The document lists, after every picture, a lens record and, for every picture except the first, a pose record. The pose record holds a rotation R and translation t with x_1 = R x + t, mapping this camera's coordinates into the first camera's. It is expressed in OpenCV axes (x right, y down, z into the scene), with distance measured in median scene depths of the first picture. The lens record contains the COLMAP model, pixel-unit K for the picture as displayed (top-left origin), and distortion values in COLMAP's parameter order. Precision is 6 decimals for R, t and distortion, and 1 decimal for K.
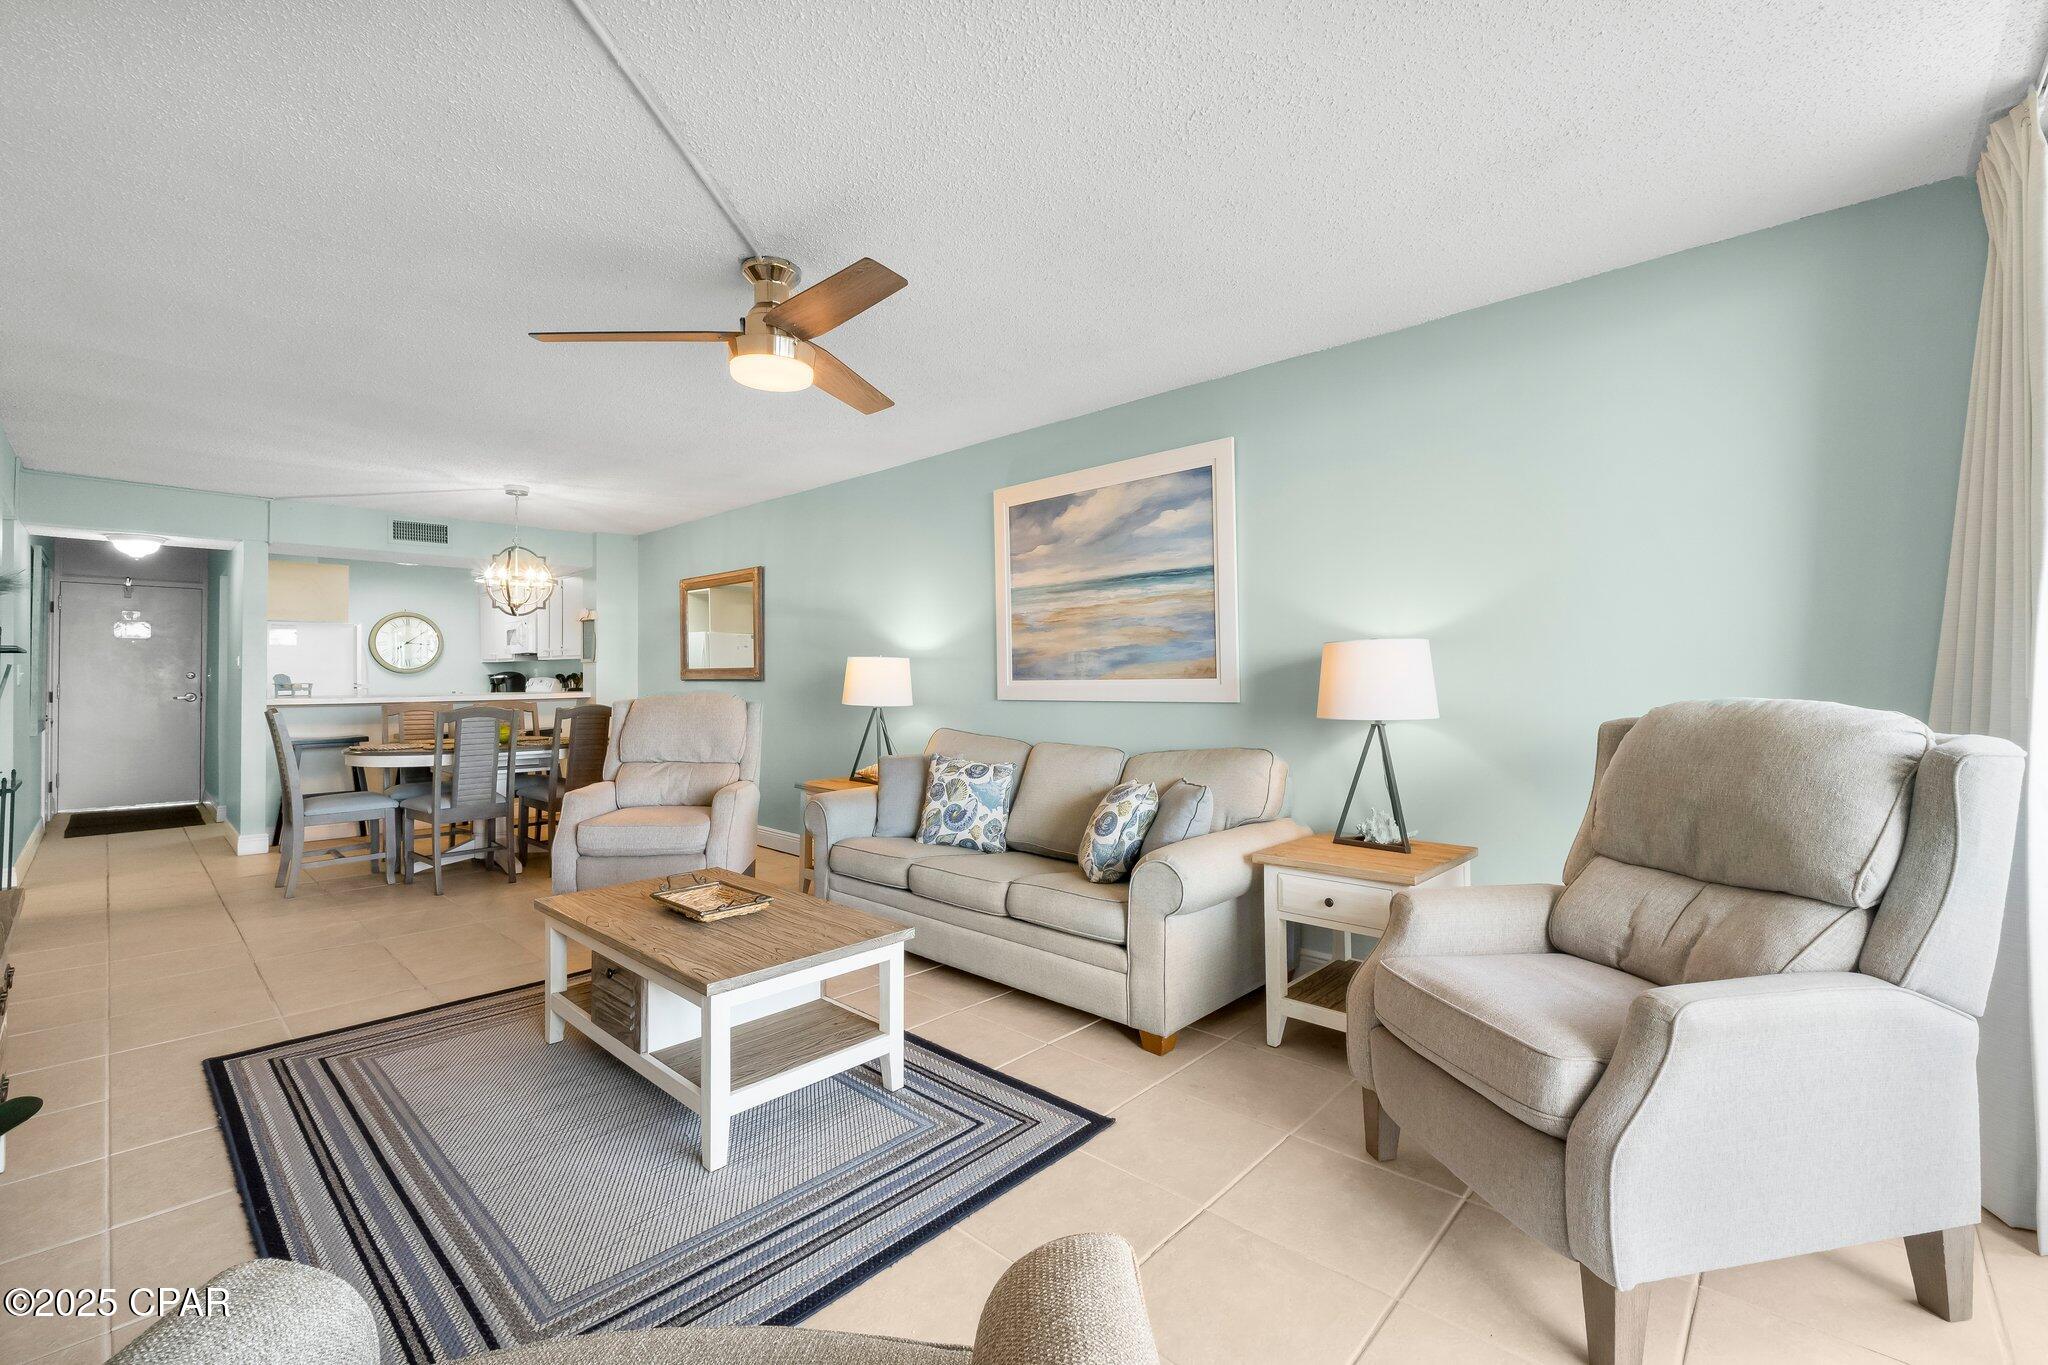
lens RADIAL K [[856.6, 0, 1027.3], [0, 856.6, 672.5], [0, 0, 1]] dist [-0.008391, 0.000950]
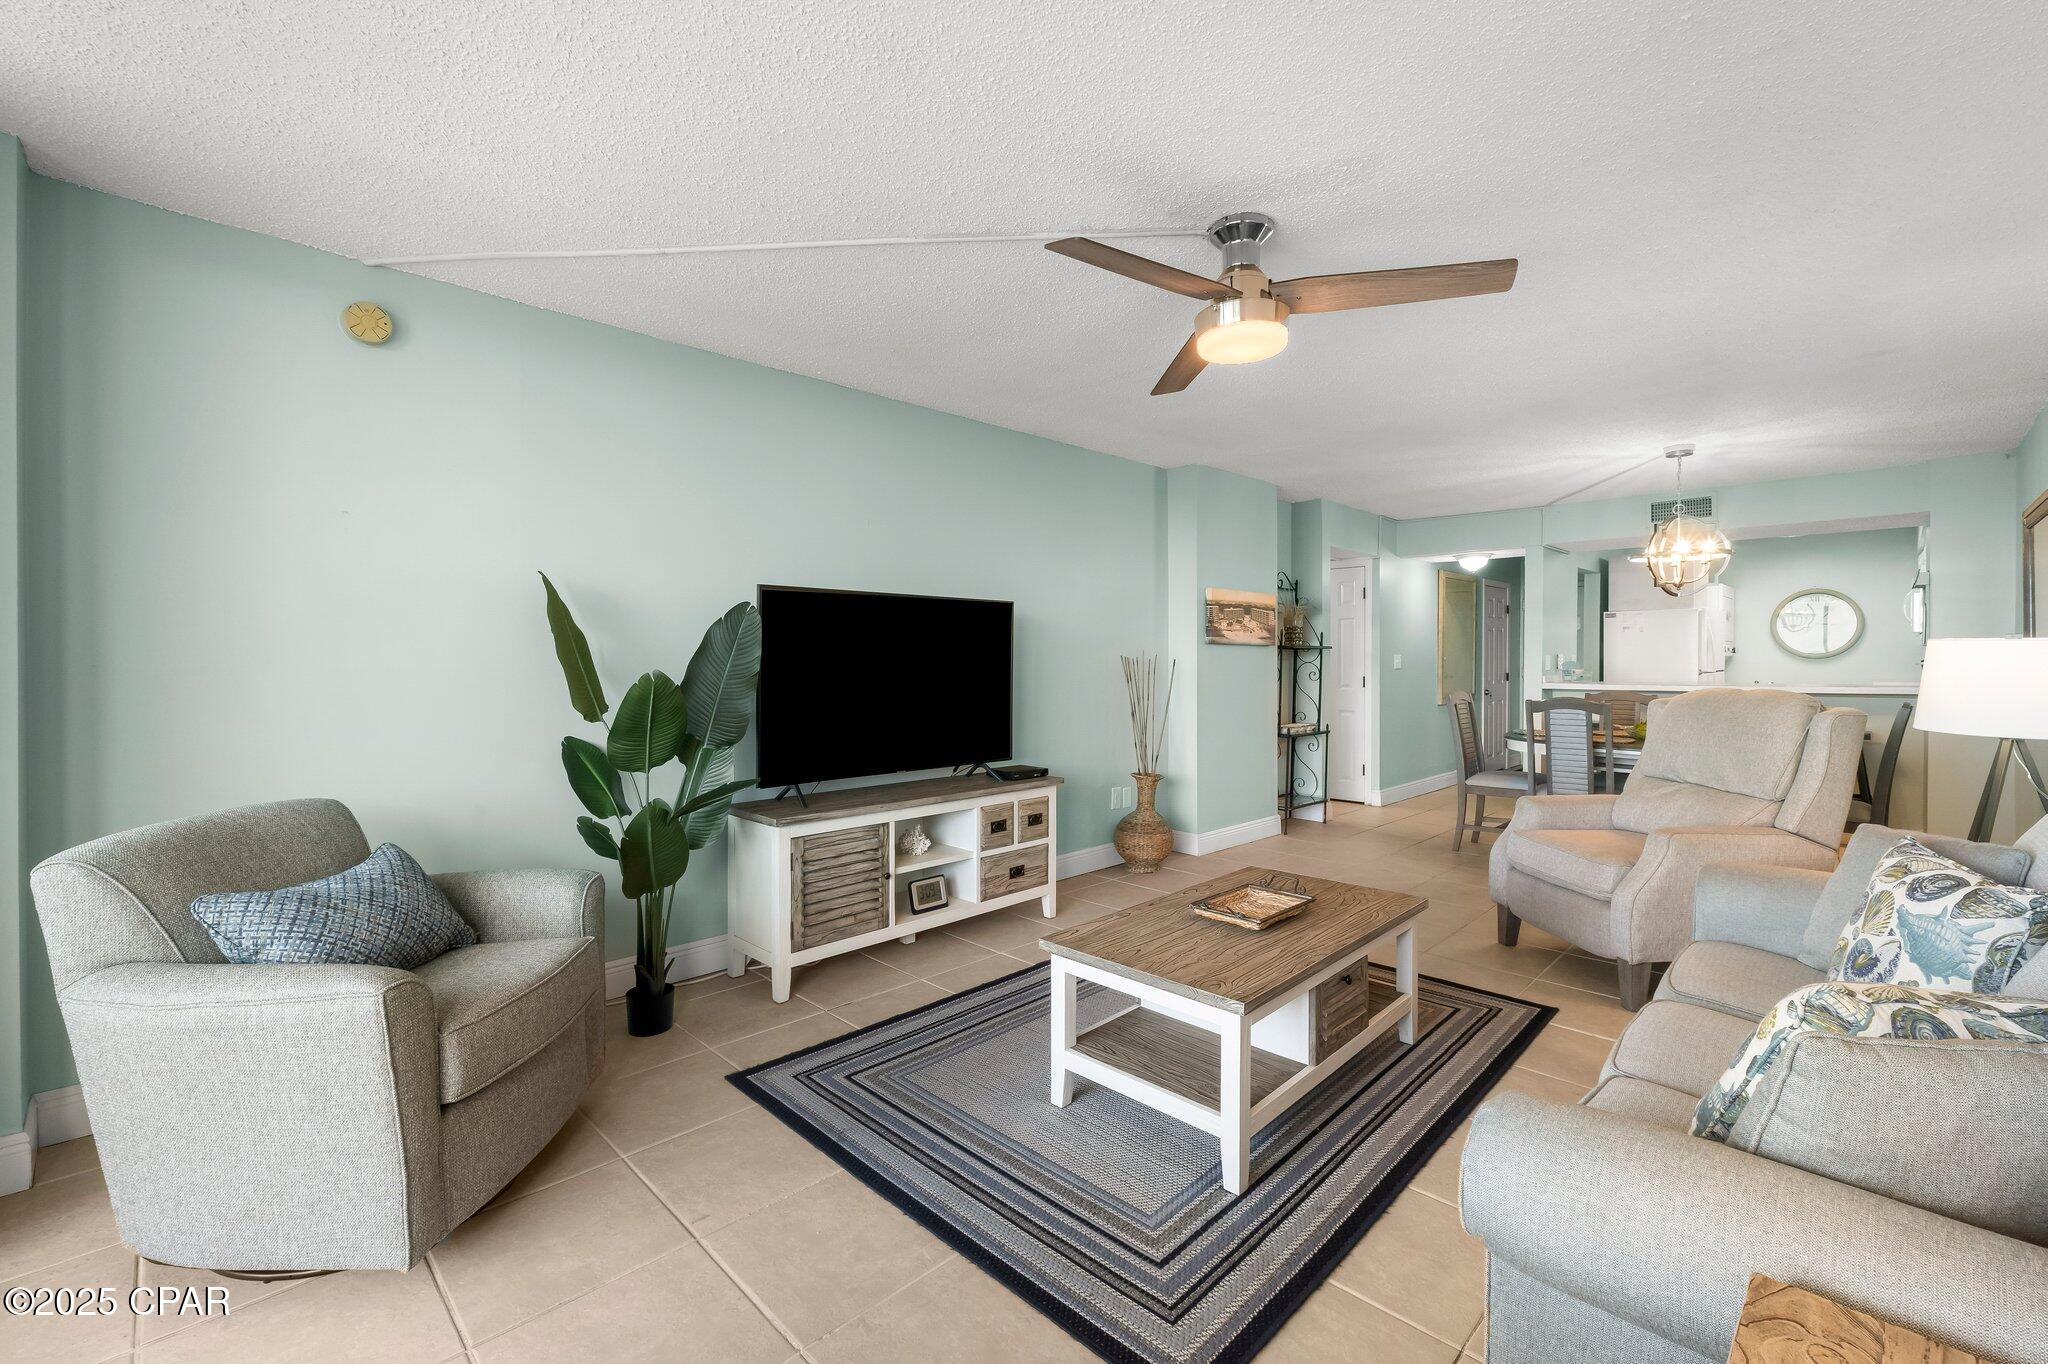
lens RADIAL K [[856.6, 0, 1030.1], [0, 856.6, 674.5], [0, 0, 1]] dist [-0.008391, 0.000950]
pose [[-0.031700, 0.018638, -0.999324, 0.327743], [0.007522, 0.999802, 0.018408, -0.009098], [0.999469, -0.006933, -0.031834, 0.422290]]
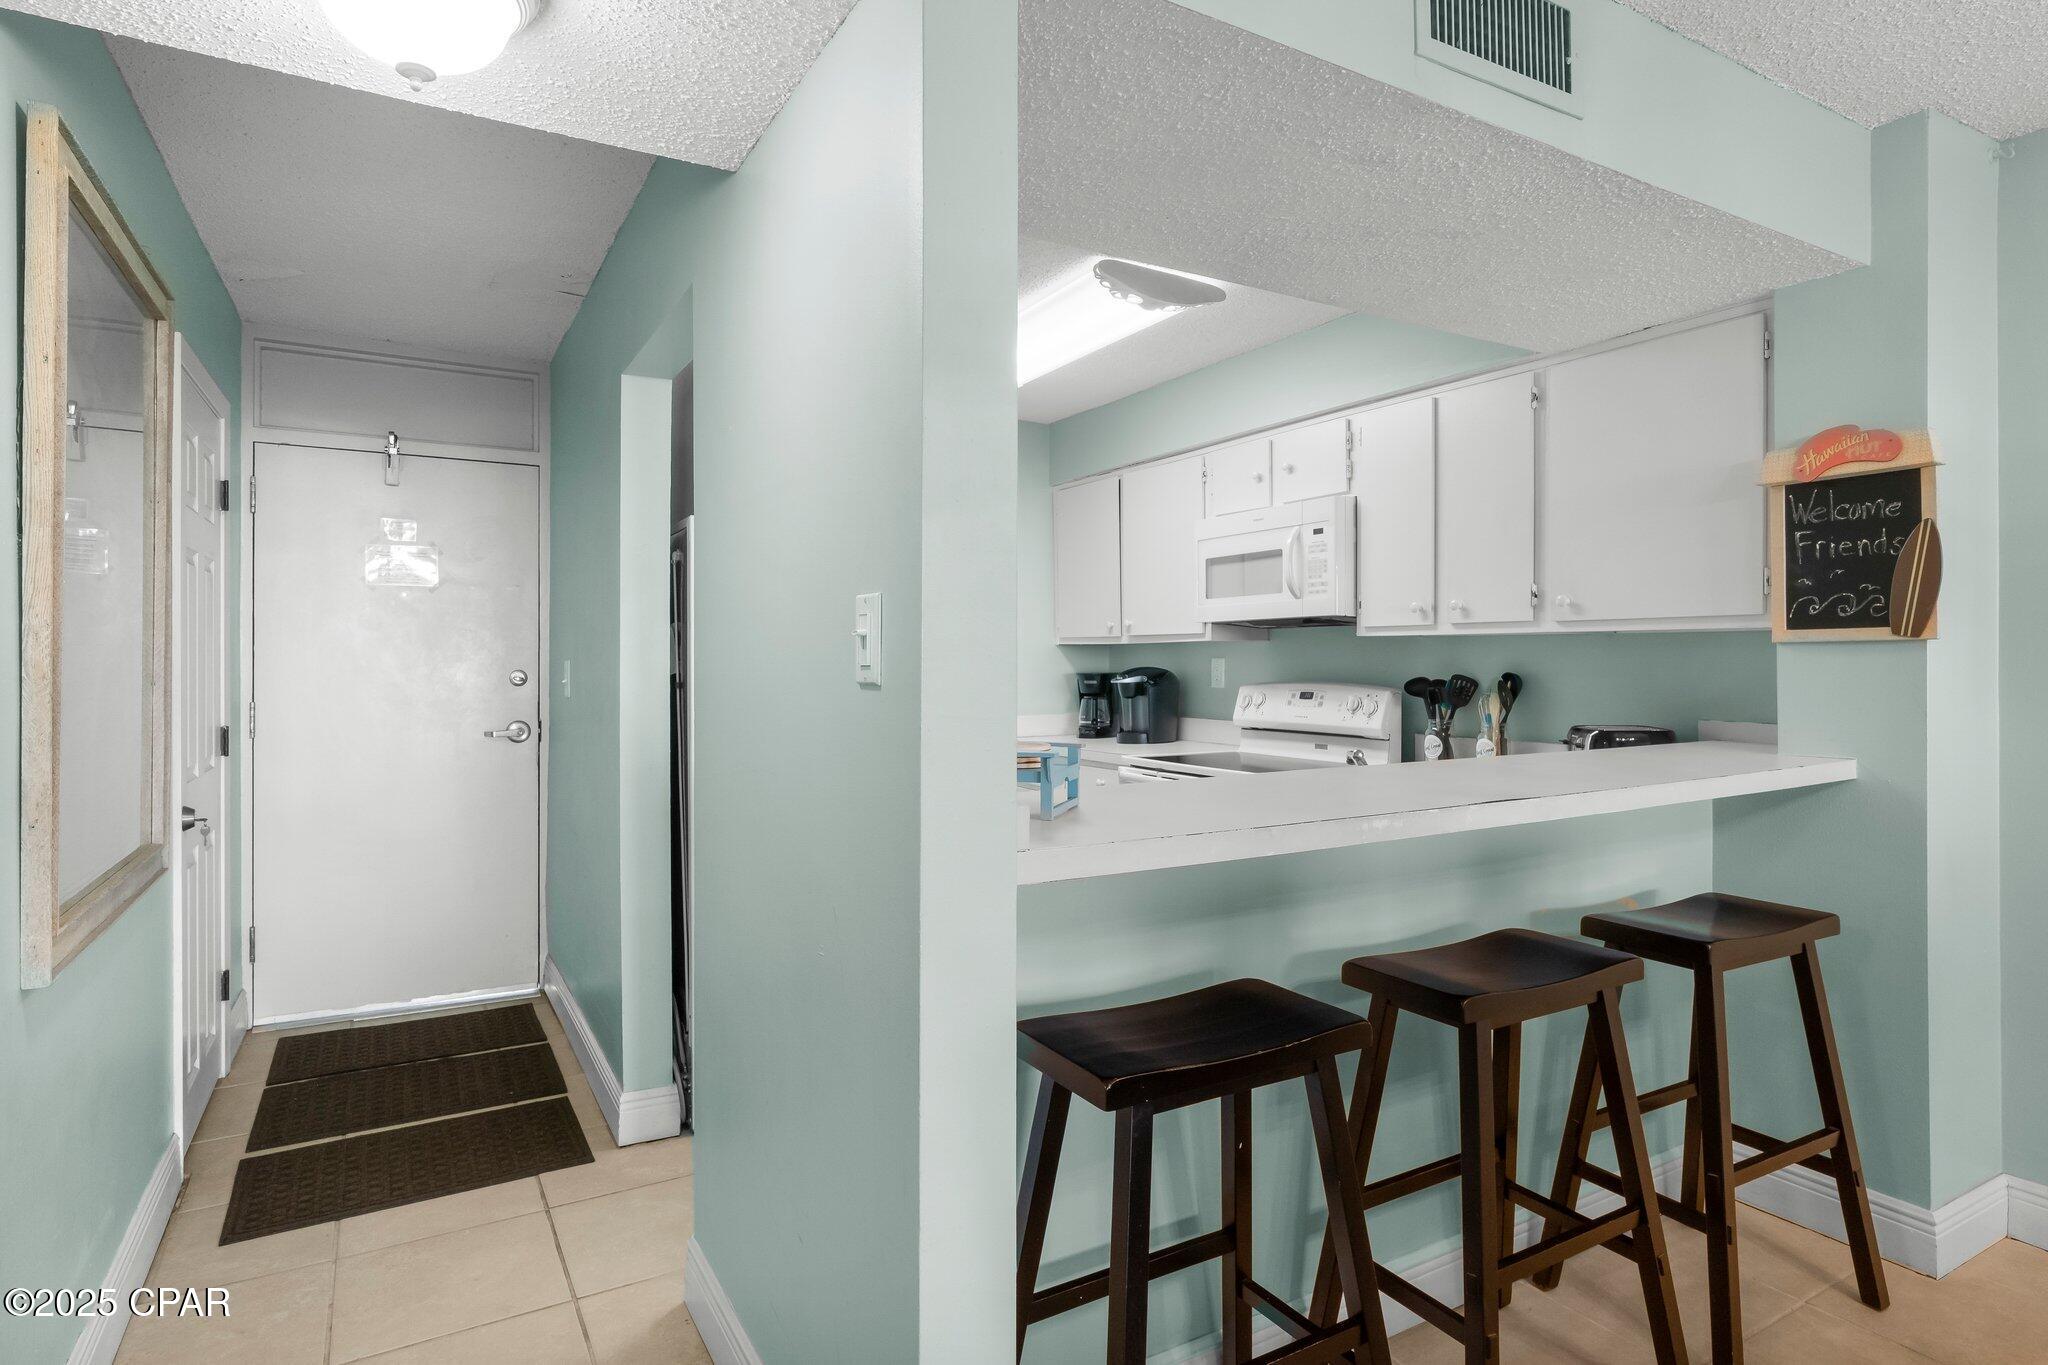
lens RADIAL K [[1121.1, 0, 1020.4], [0, 1121.1, 678.0], [0, 0, 1]] dist [-0.005124, -0.000245]
pose [[0.953664, 0.007668, -0.300775, -0.922641], [-0.000985, 0.999749, 0.022364, -0.014394], [0.300871, -0.021031, 0.953433, 0.874254]]
